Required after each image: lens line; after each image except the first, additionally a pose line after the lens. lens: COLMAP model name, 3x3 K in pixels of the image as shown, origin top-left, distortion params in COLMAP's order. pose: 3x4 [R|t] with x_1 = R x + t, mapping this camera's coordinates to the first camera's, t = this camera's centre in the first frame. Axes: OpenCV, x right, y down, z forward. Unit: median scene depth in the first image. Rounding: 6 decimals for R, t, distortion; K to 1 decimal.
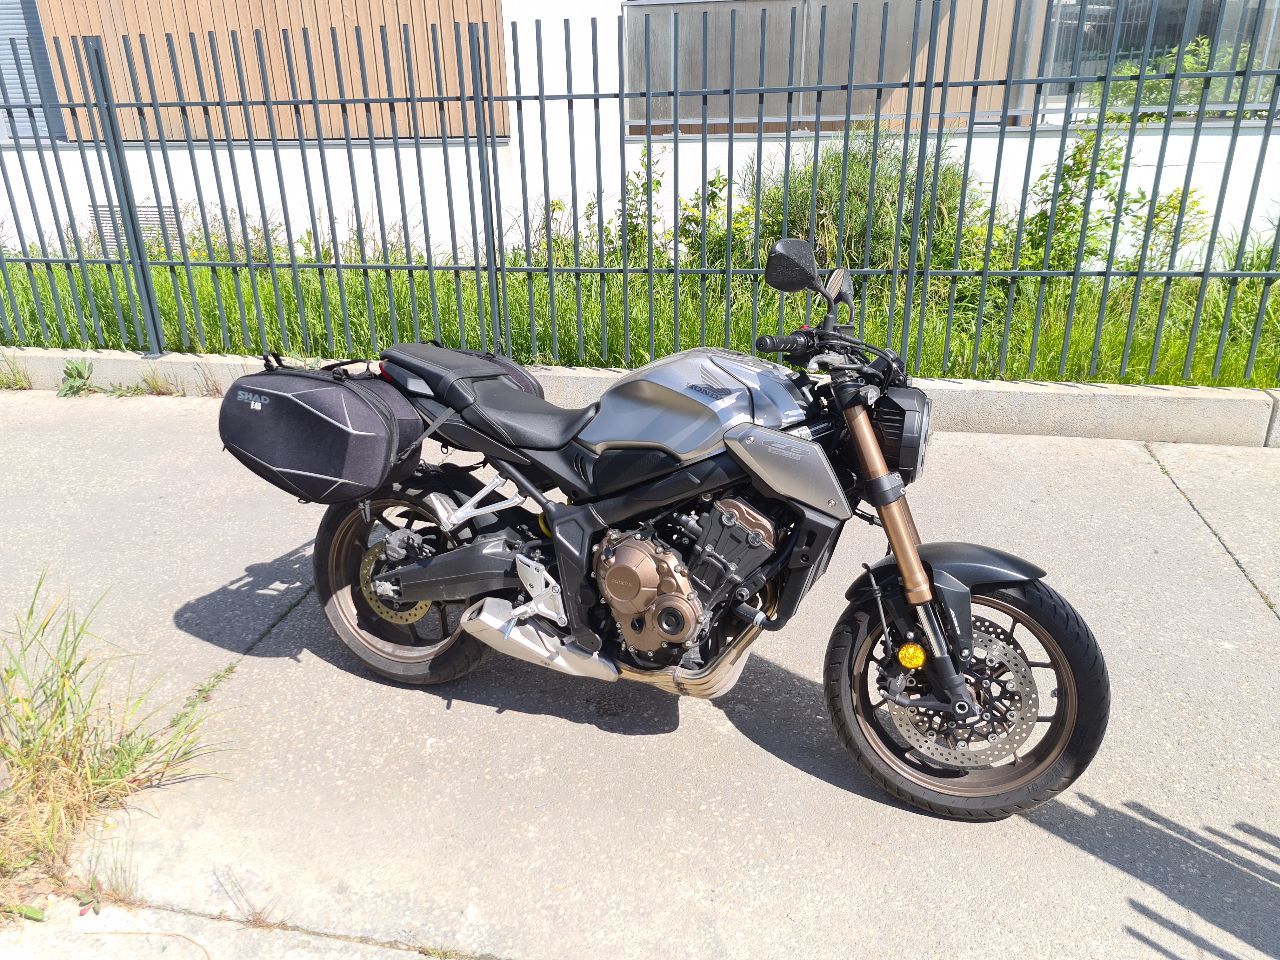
lens RADIAL K [[960.4, 0, 627.9], [0, 960.4, 482.4], [0, 0, 1]] dist [0.049537, -0.015943]
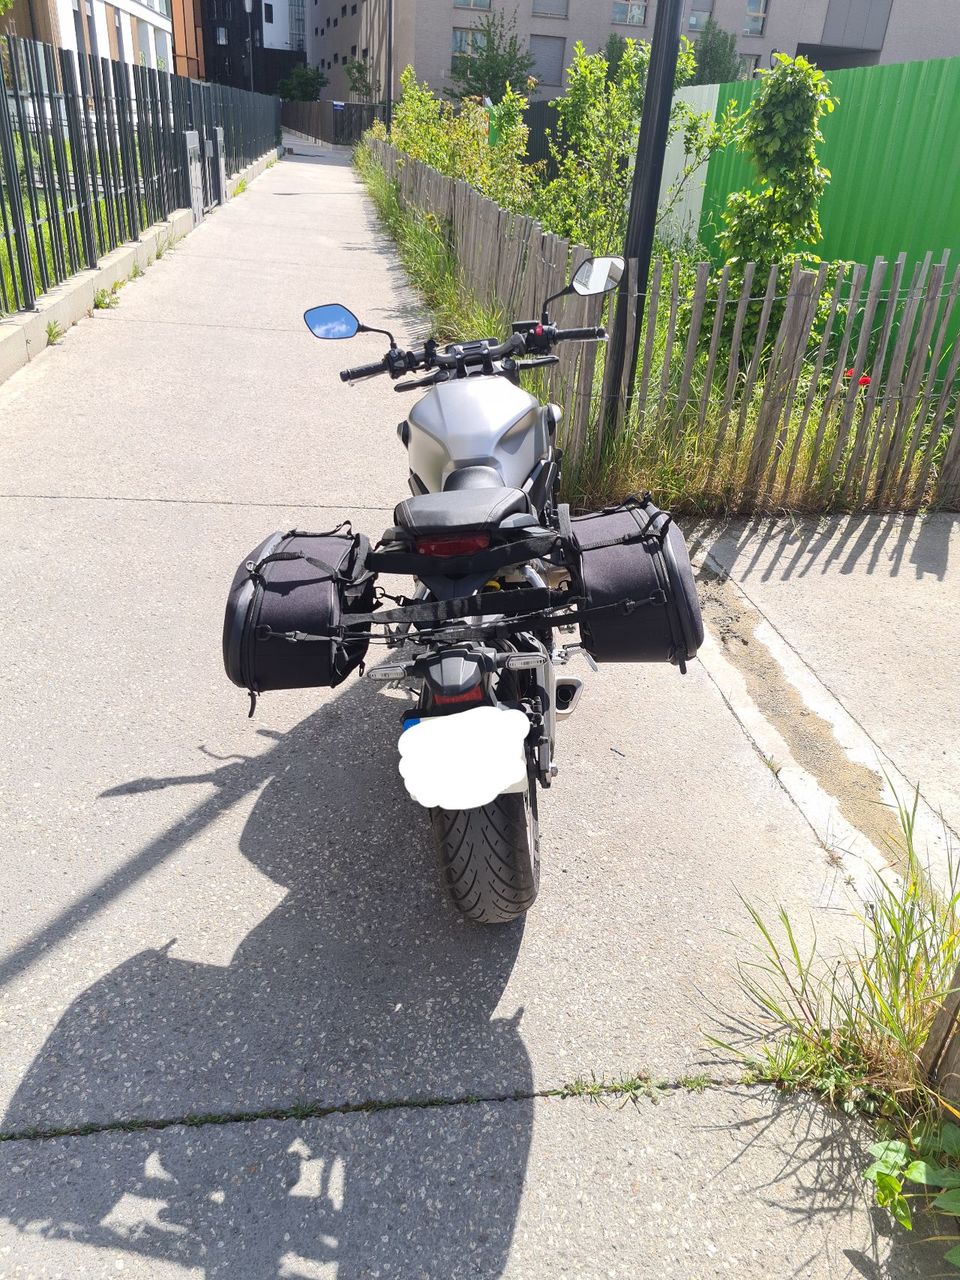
lens RADIAL K [[960.4, 0, 474.6], [0, 960.4, 637.6], [0, 0, 1]] dist [0.049537, -0.015943]
pose [[-0.350099, -0.419068, 0.837742, -0.948773], [0.297331, 0.798376, 0.523632, -0.467302], [-0.888271, 0.432410, -0.154909, 1.231716]]
